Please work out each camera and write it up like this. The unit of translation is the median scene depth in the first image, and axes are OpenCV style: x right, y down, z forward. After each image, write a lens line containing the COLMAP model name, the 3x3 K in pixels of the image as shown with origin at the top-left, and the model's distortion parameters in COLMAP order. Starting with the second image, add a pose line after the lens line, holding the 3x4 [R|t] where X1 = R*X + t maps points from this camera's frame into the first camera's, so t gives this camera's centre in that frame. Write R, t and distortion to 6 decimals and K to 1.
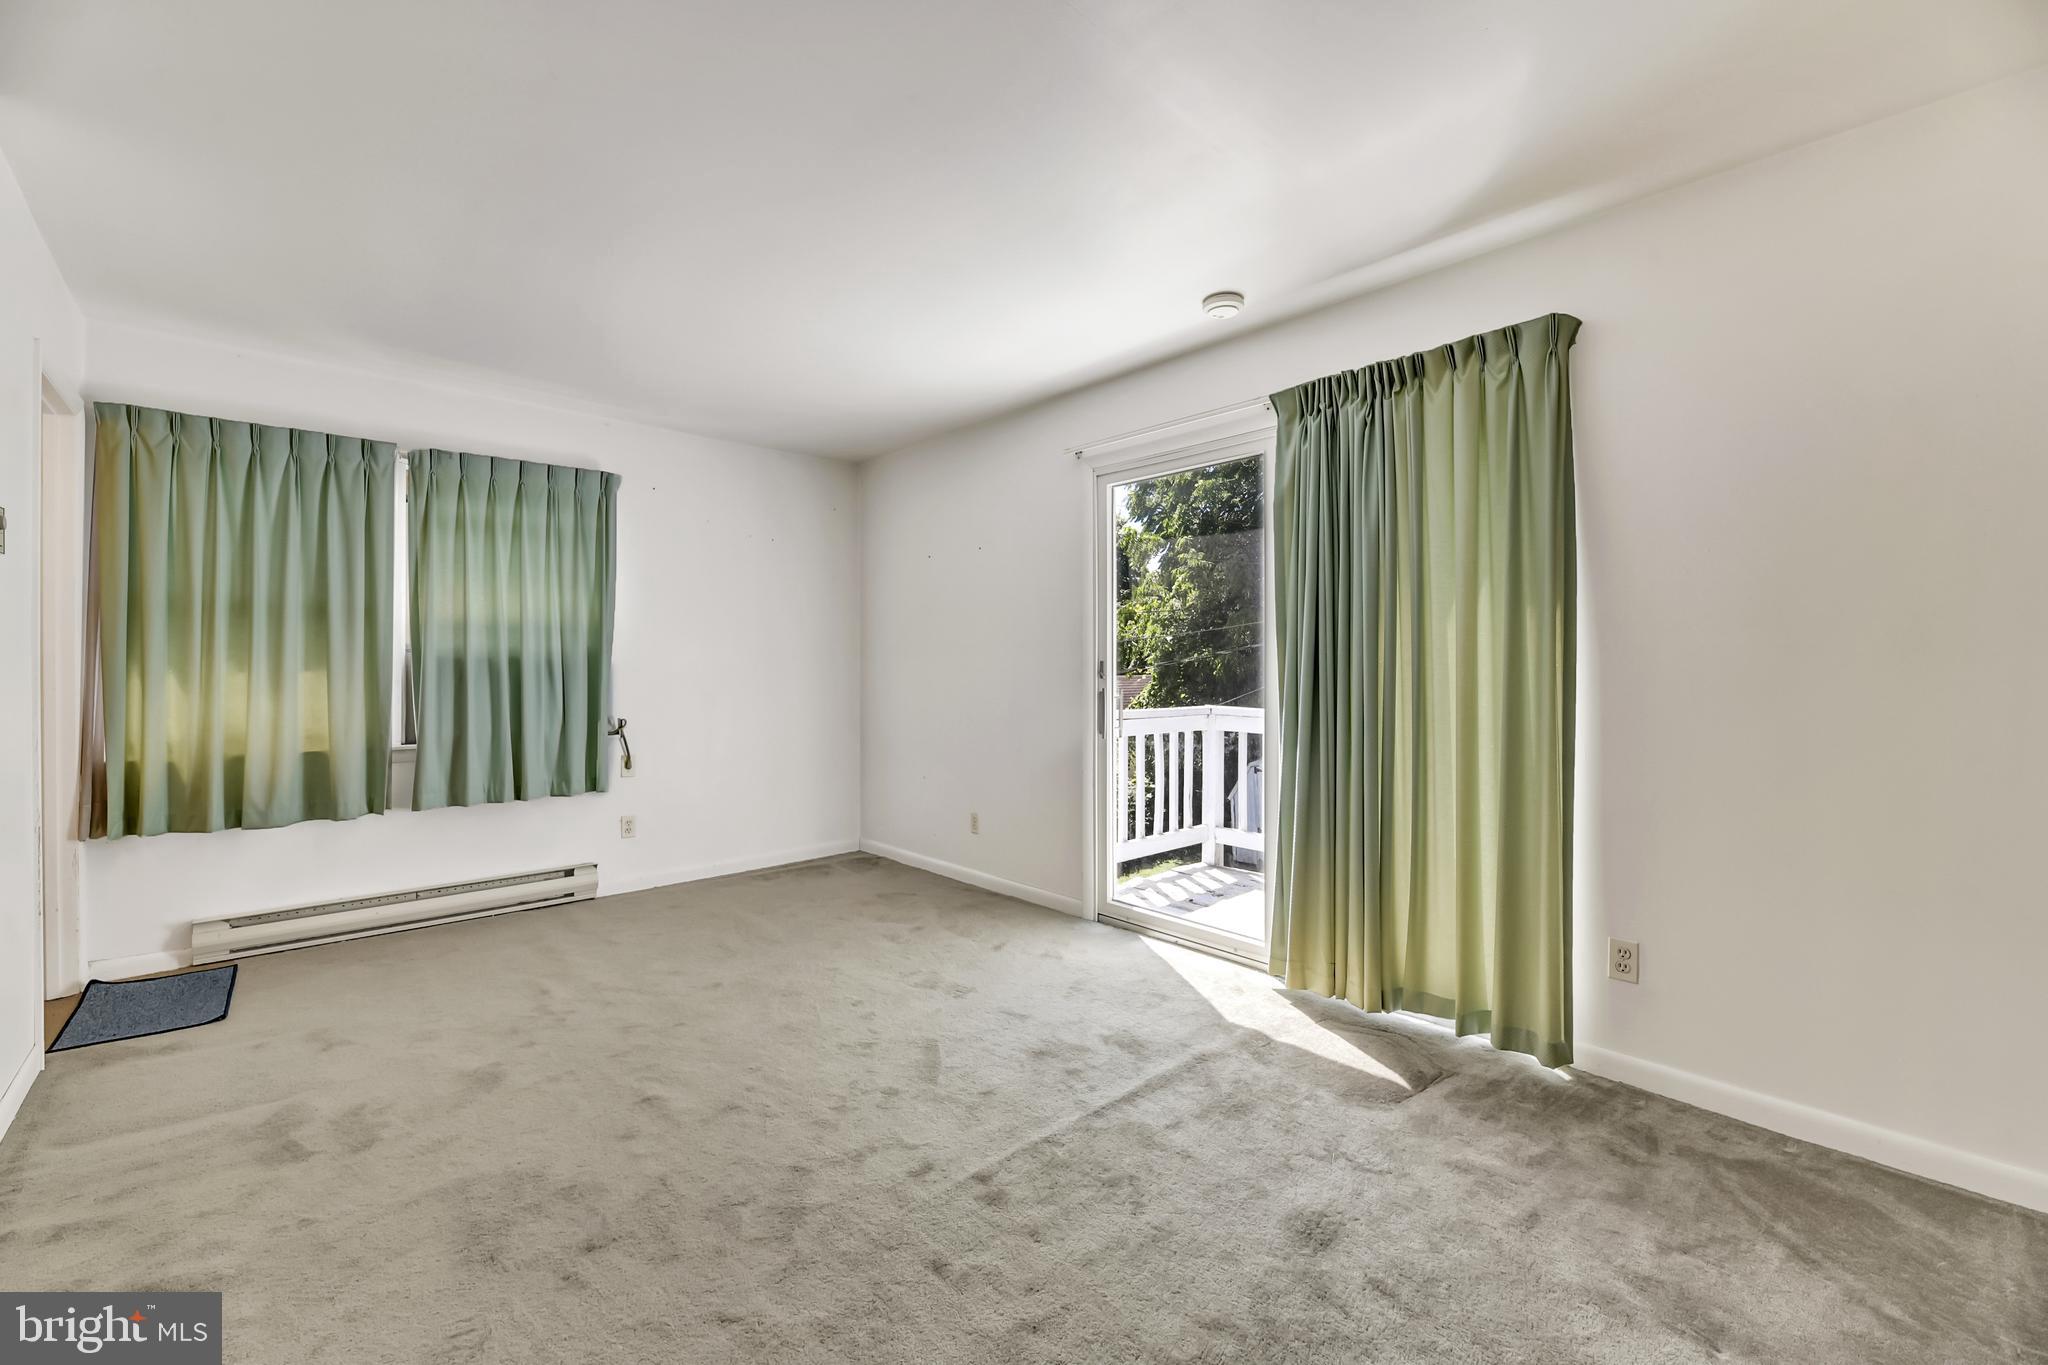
lens RADIAL K [[820.6, 0, 1030.2], [0, 820.6, 674.0], [0, 0, 1]] dist [0.001189, -0.000036]
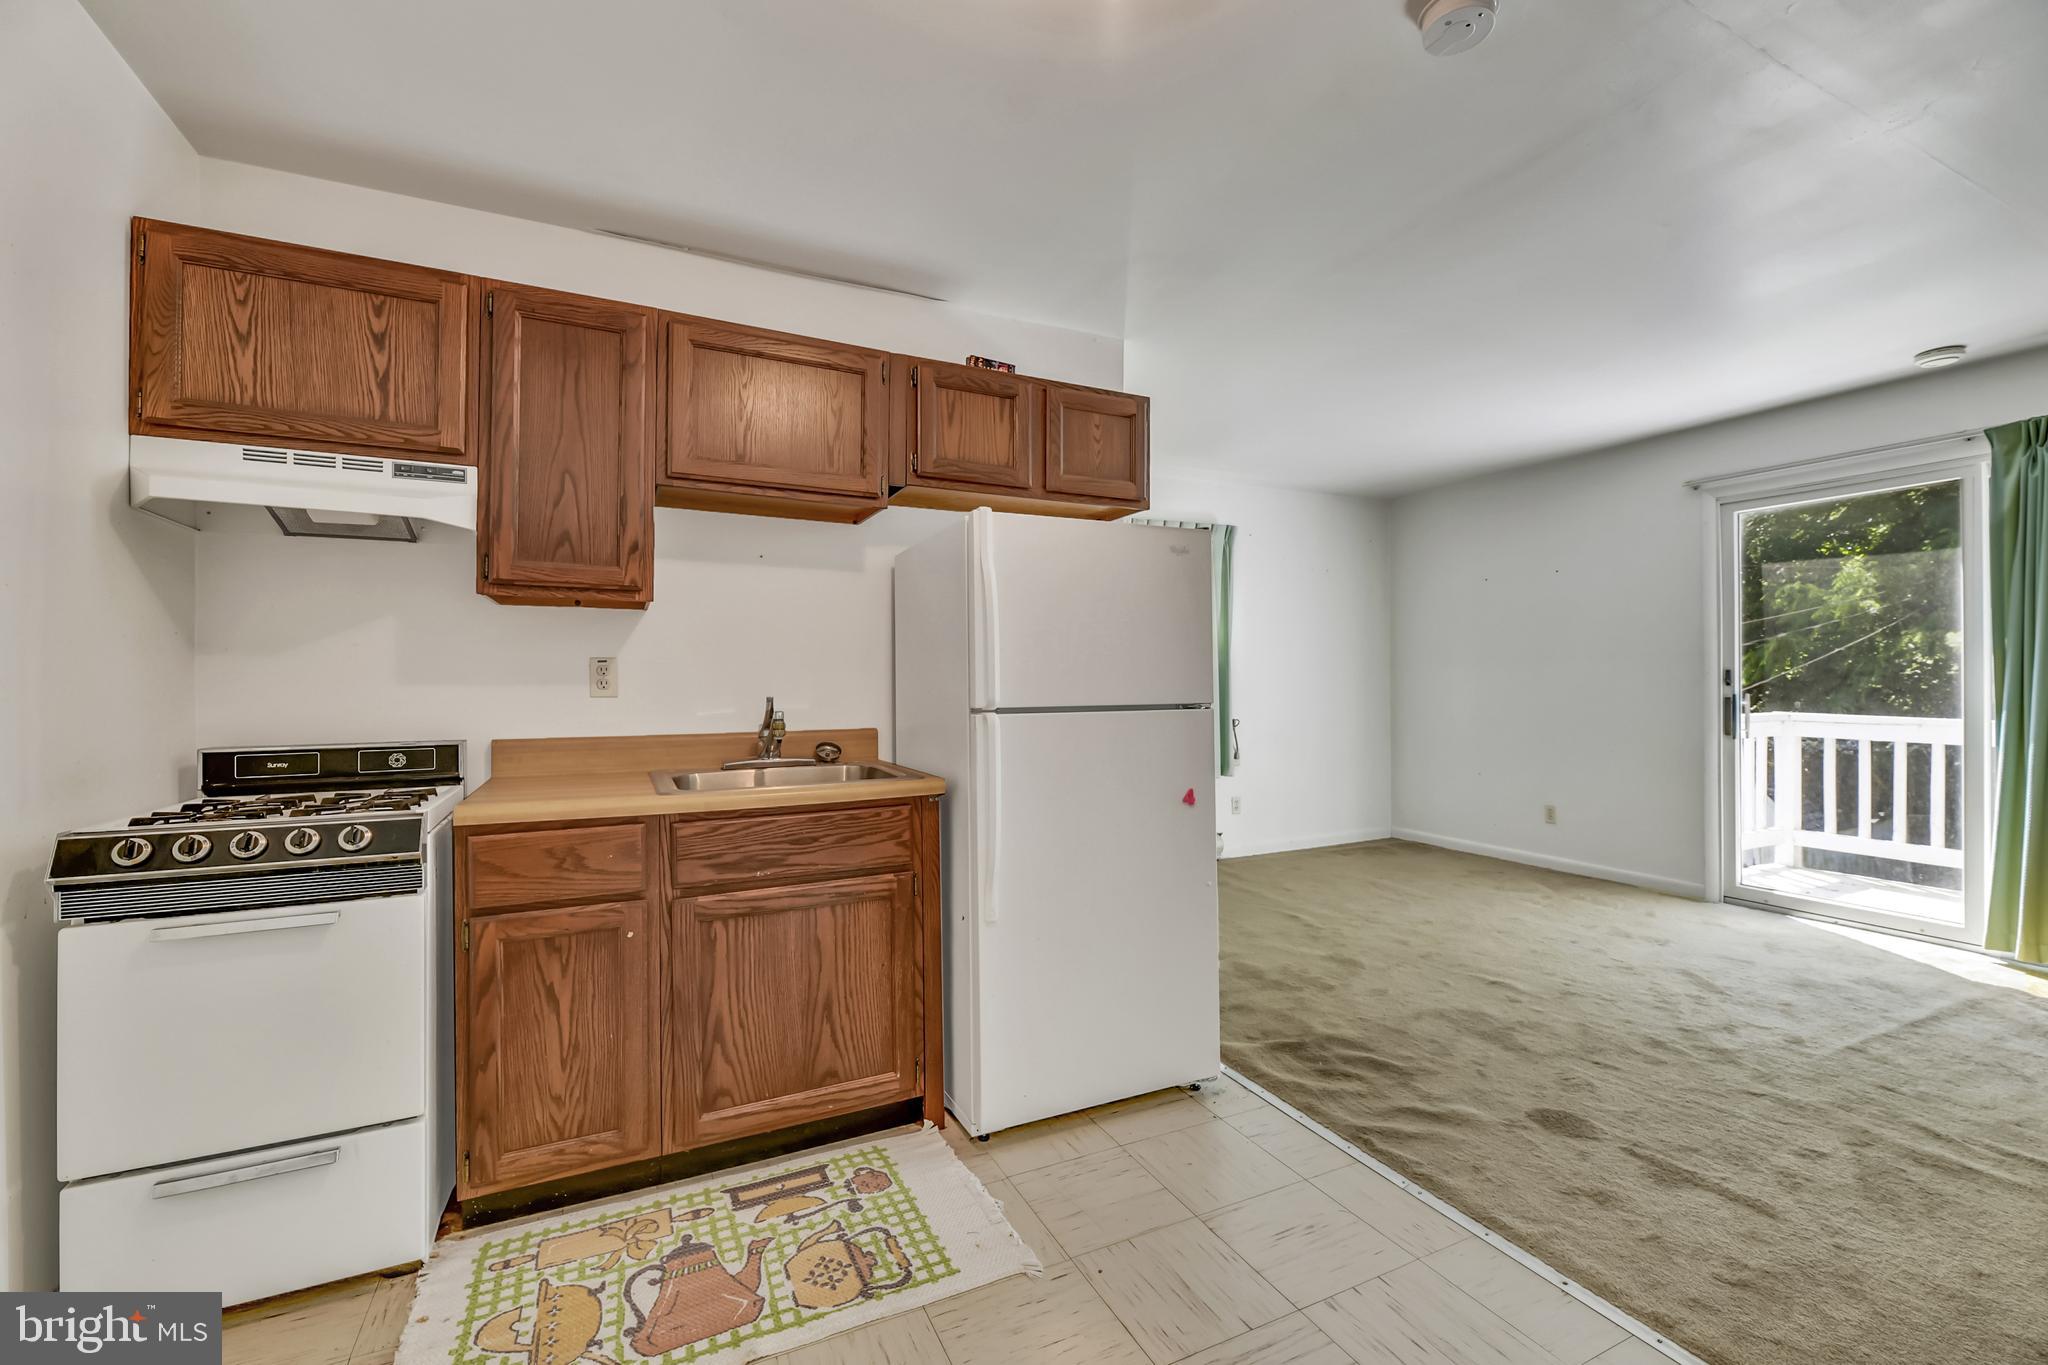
lens RADIAL K [[836.9, 0, 1024.0], [0, 836.9, 682.5], [0, 0, 1]] dist [-0.000854, -0.000644]
pose [[0.955650, -0.005000, -0.294463, -0.699508], [0.003023, 0.999970, -0.007168, 0.010093], [0.294490, 0.005959, 0.955636, -0.526264]]
